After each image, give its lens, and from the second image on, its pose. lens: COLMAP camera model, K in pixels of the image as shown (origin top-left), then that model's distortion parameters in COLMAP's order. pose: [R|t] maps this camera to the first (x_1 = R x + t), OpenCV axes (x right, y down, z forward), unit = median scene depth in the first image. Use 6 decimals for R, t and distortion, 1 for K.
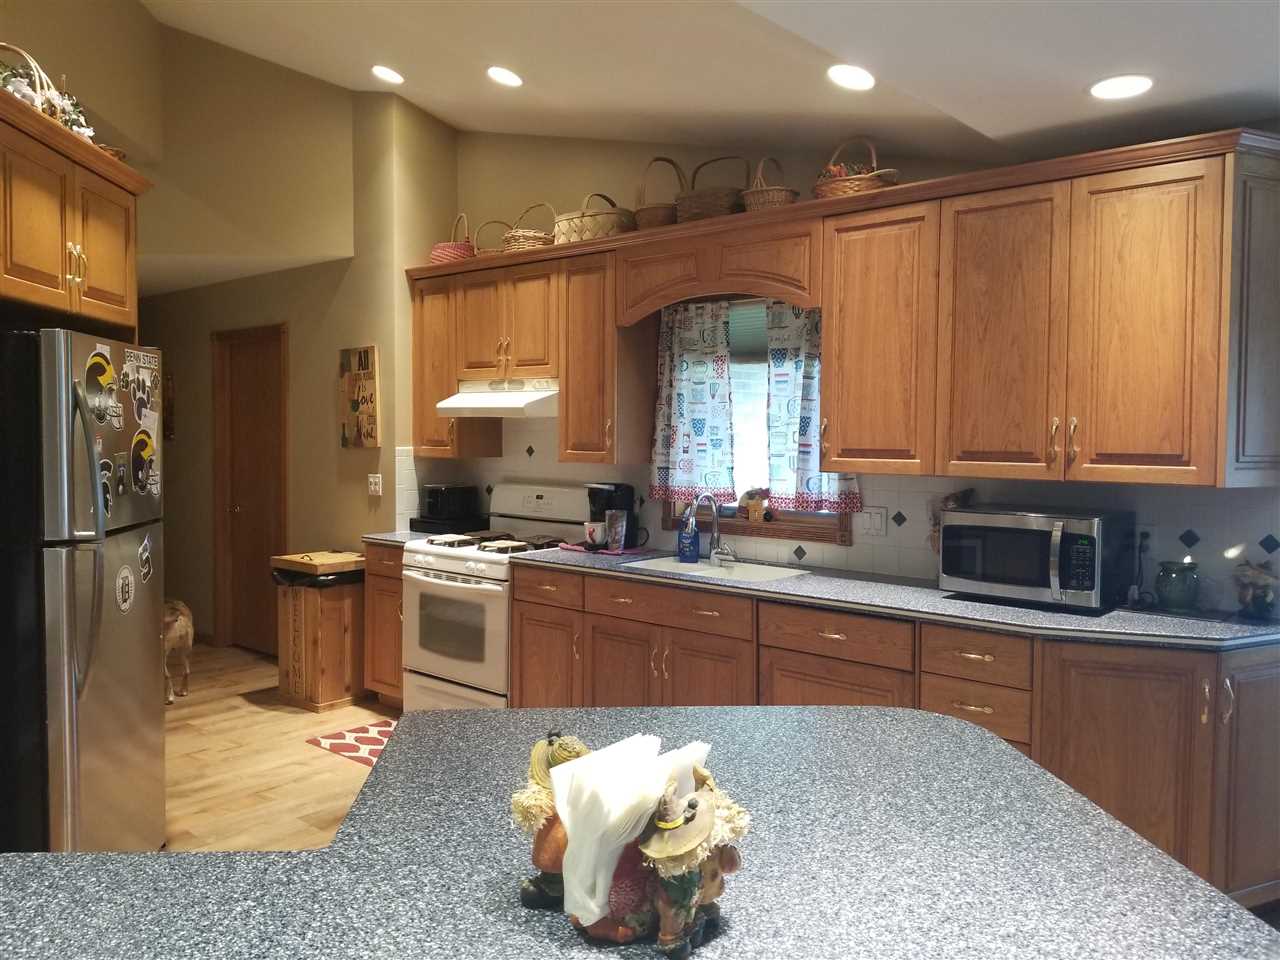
lens RADIAL K [[979.0, 0, 637.0], [0, 979.0, 465.3], [0, 0, 1]] dist [0.087654, -0.129542]
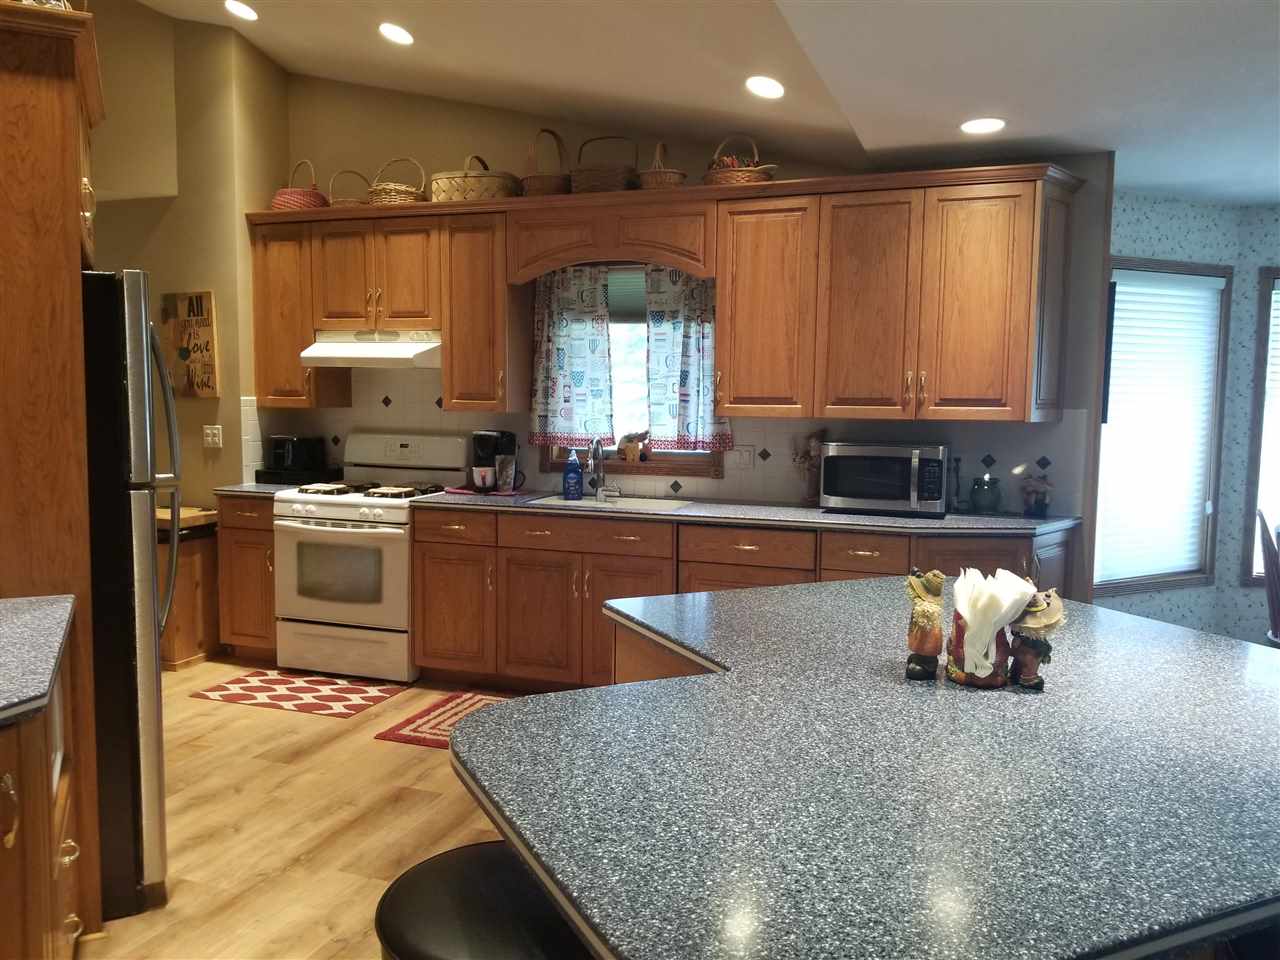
lens RADIAL K [[970.6, 0, 640.0], [0, 970.6, 480.0], [0, 0, 1]] dist [0.086295, -0.126470]
pose [[0.931344, -0.029206, 0.362967, -0.283740], [0.008614, 0.998266, 0.058224, 0.012428], [-0.364039, -0.051100, 0.929981, -0.063262]]
